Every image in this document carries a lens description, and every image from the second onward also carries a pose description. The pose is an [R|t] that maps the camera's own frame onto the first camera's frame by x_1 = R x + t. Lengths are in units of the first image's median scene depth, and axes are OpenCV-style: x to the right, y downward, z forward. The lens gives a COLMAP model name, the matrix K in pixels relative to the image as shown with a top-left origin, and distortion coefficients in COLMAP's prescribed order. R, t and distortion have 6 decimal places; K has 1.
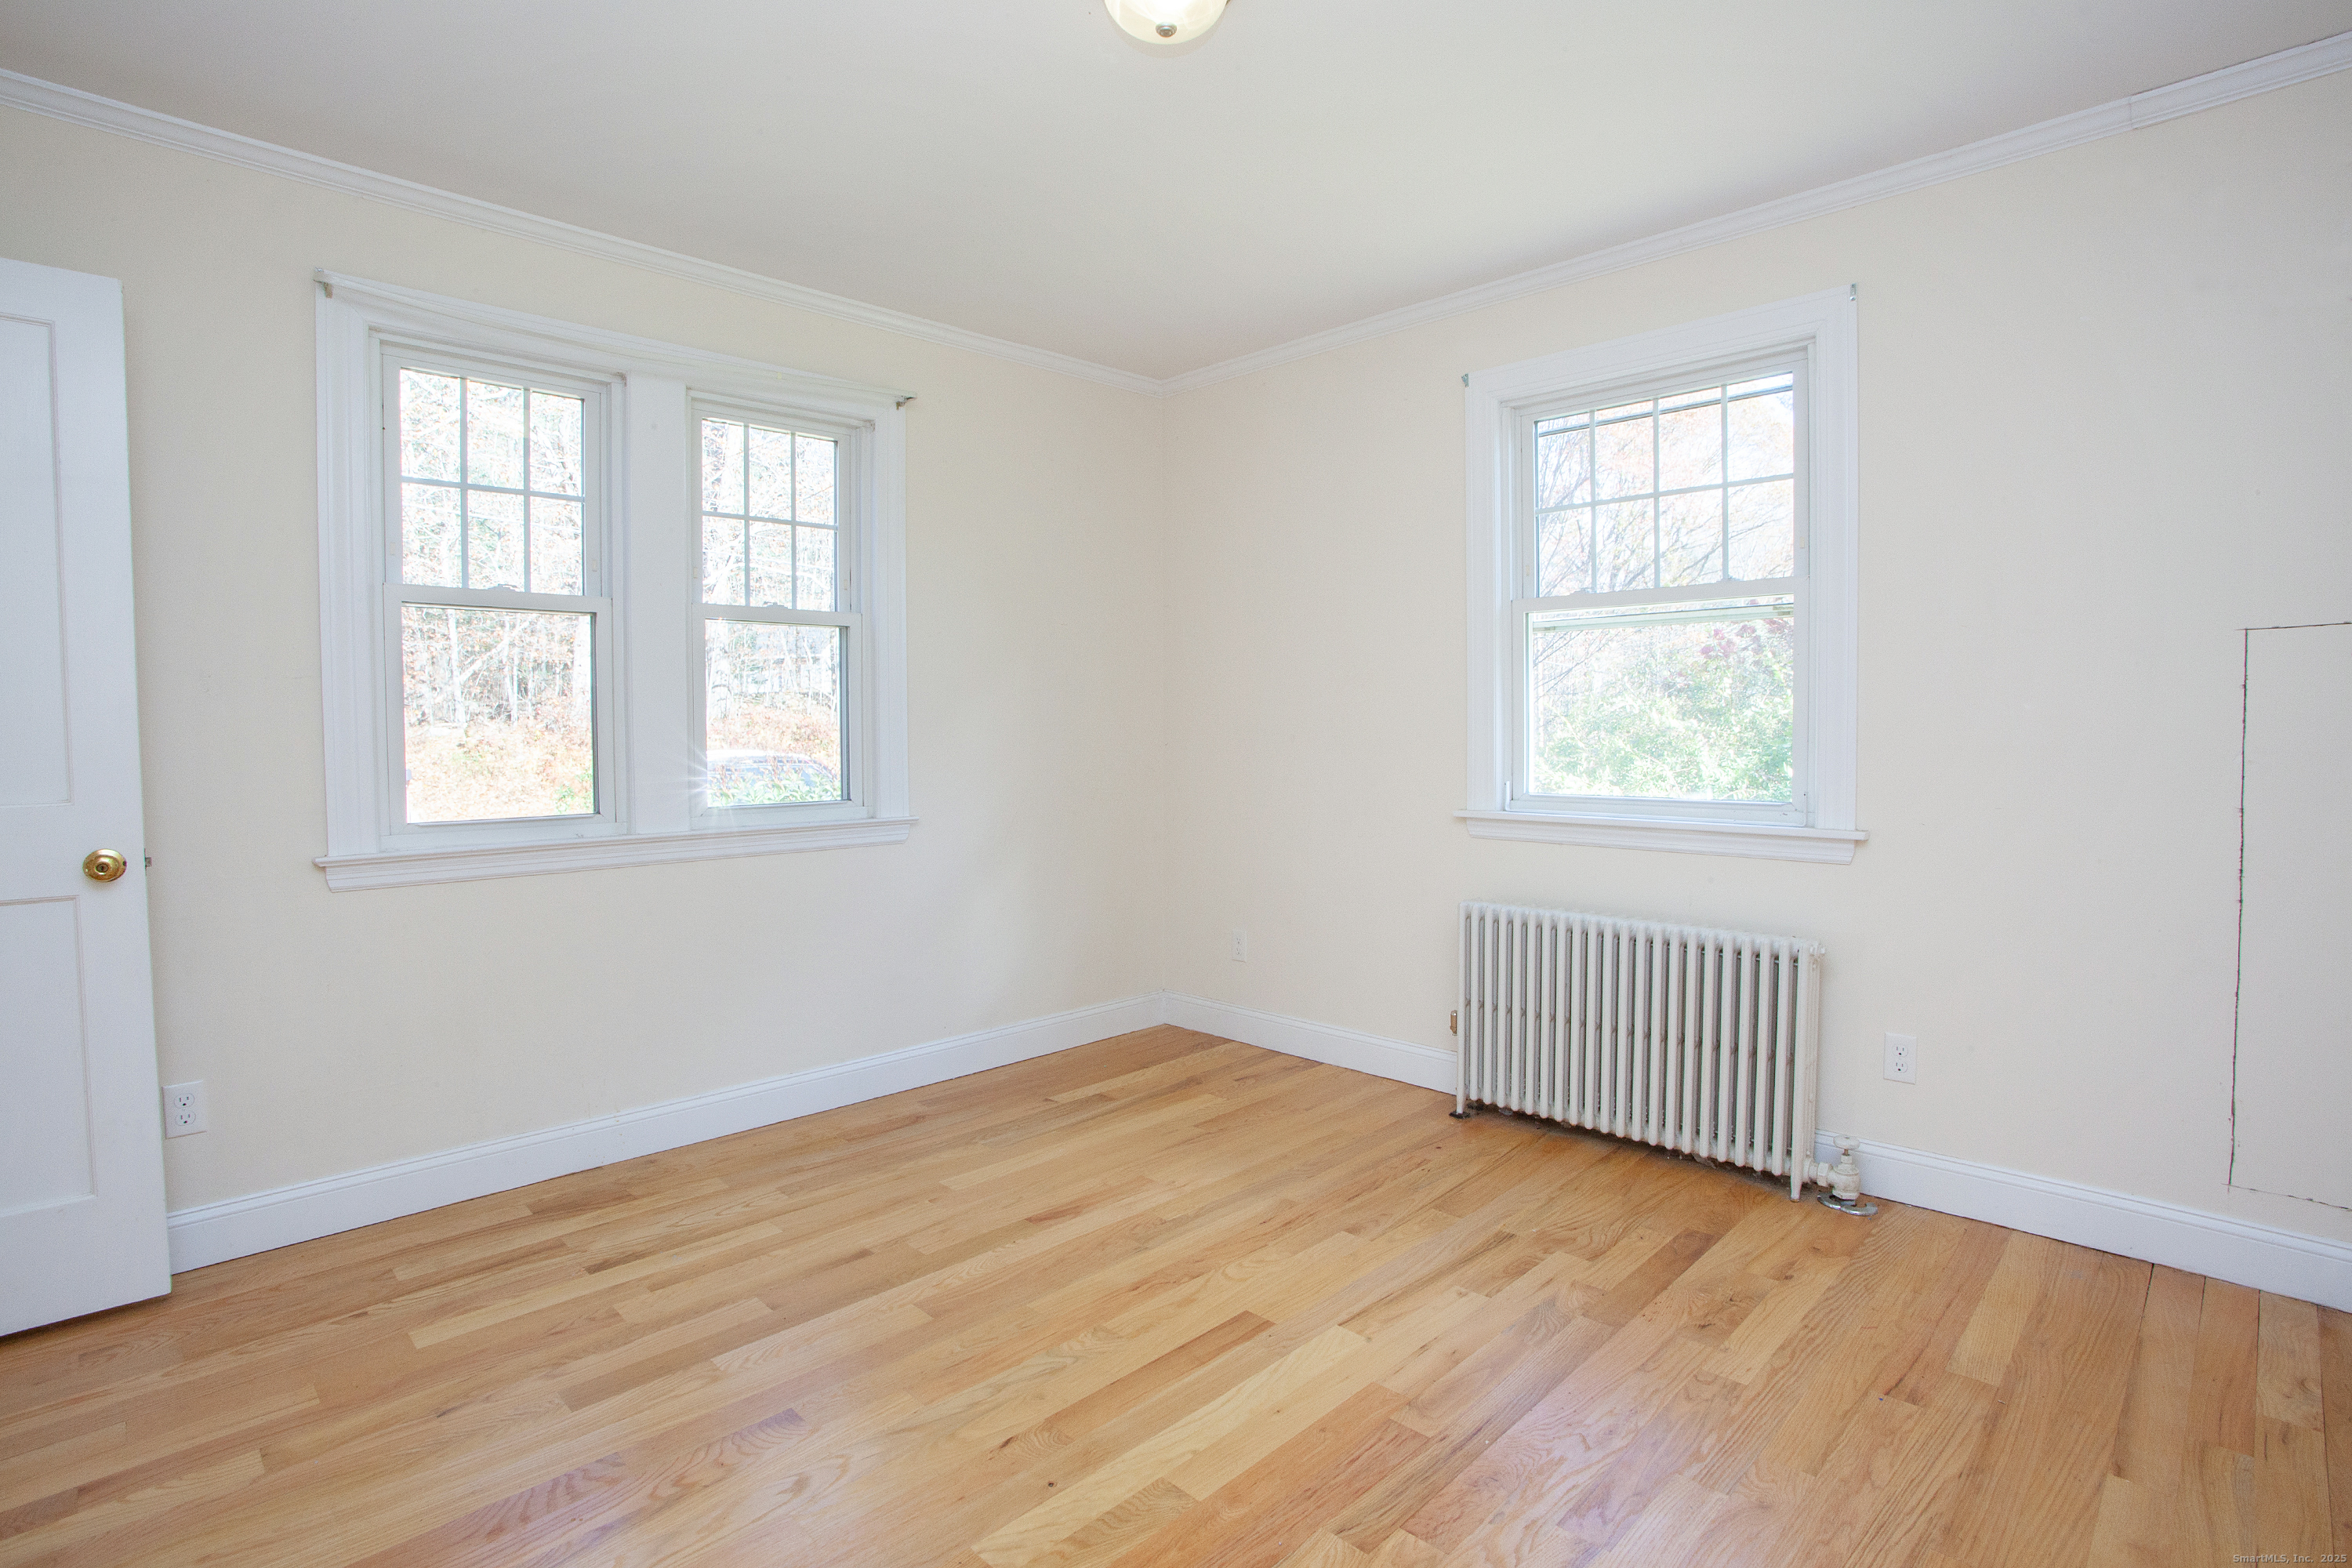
lens RADIAL K [[1149.8, 0, 1179.7], [0, 1149.8, 770.9], [0, 0, 1]] dist [-0.092649, 0.033358]
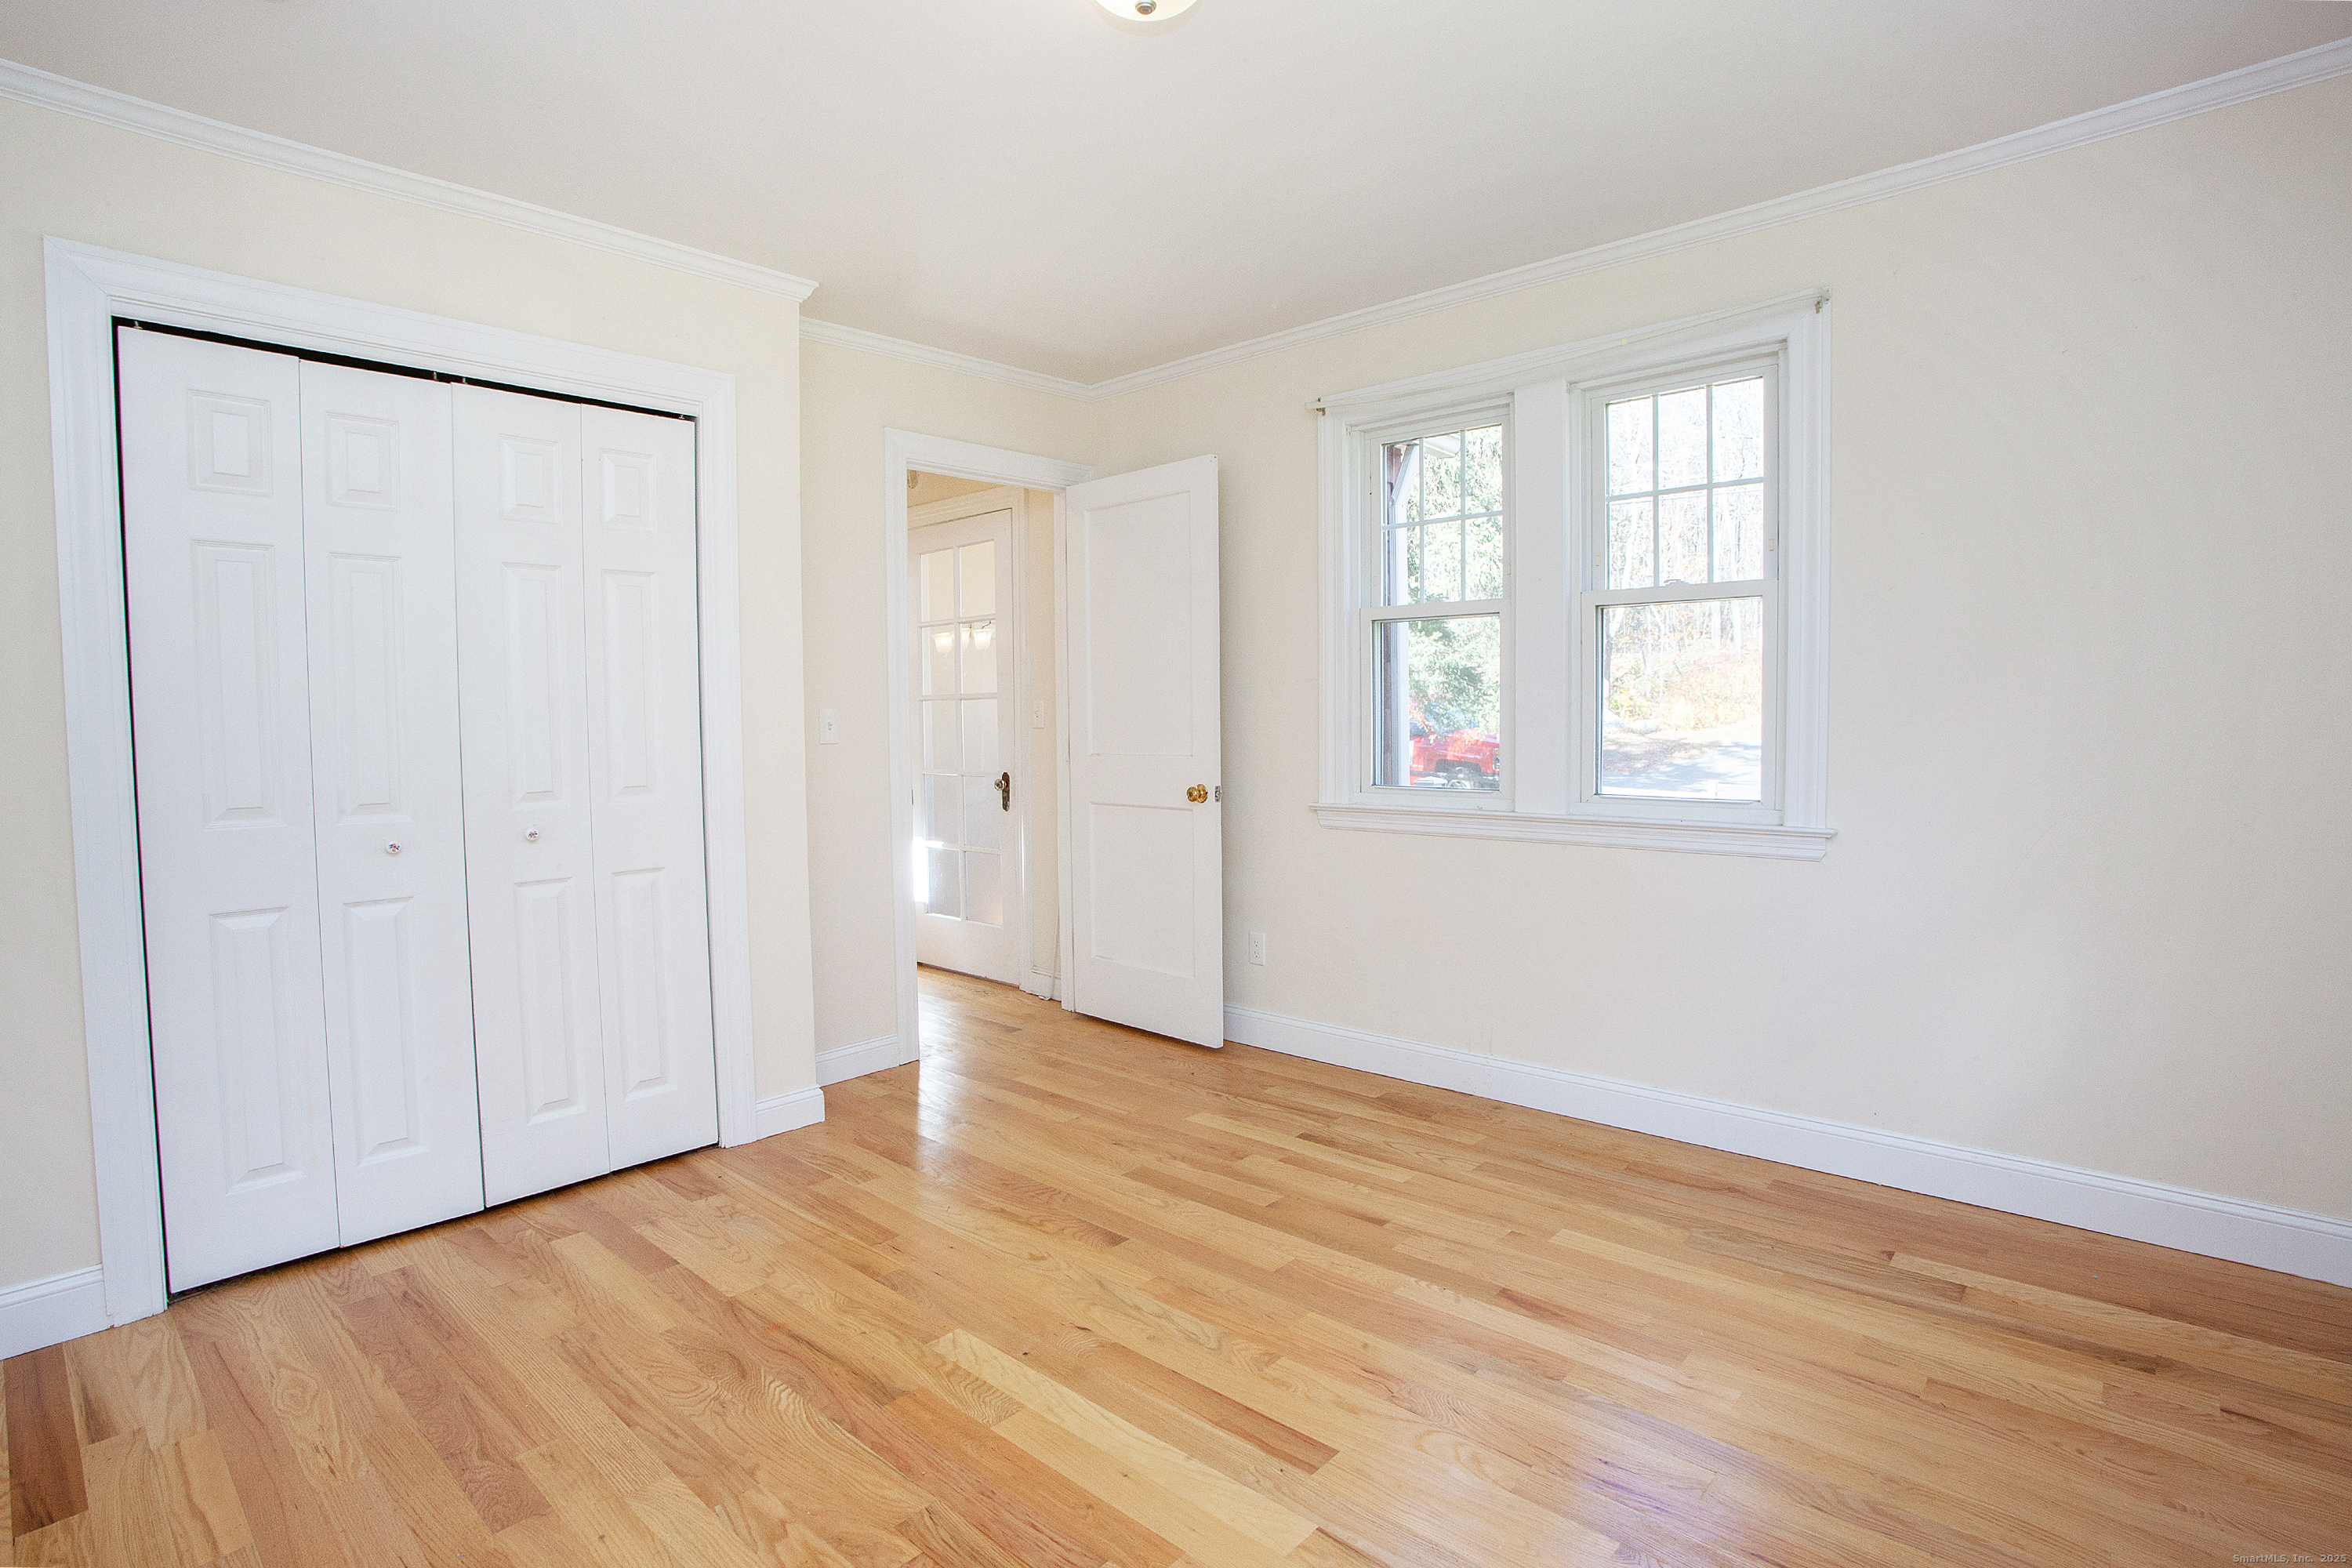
lens RADIAL K [[1149.8, 0, 1179.7], [0, 1149.8, 770.9], [0, 0, 1]] dist [-0.092649, 0.033358]
pose [[0.048797, 0.055529, -0.997264, 0.627411], [-0.030559, 0.998069, 0.054078, -0.034845], [0.998341, 0.027836, 0.050400, 0.637992]]
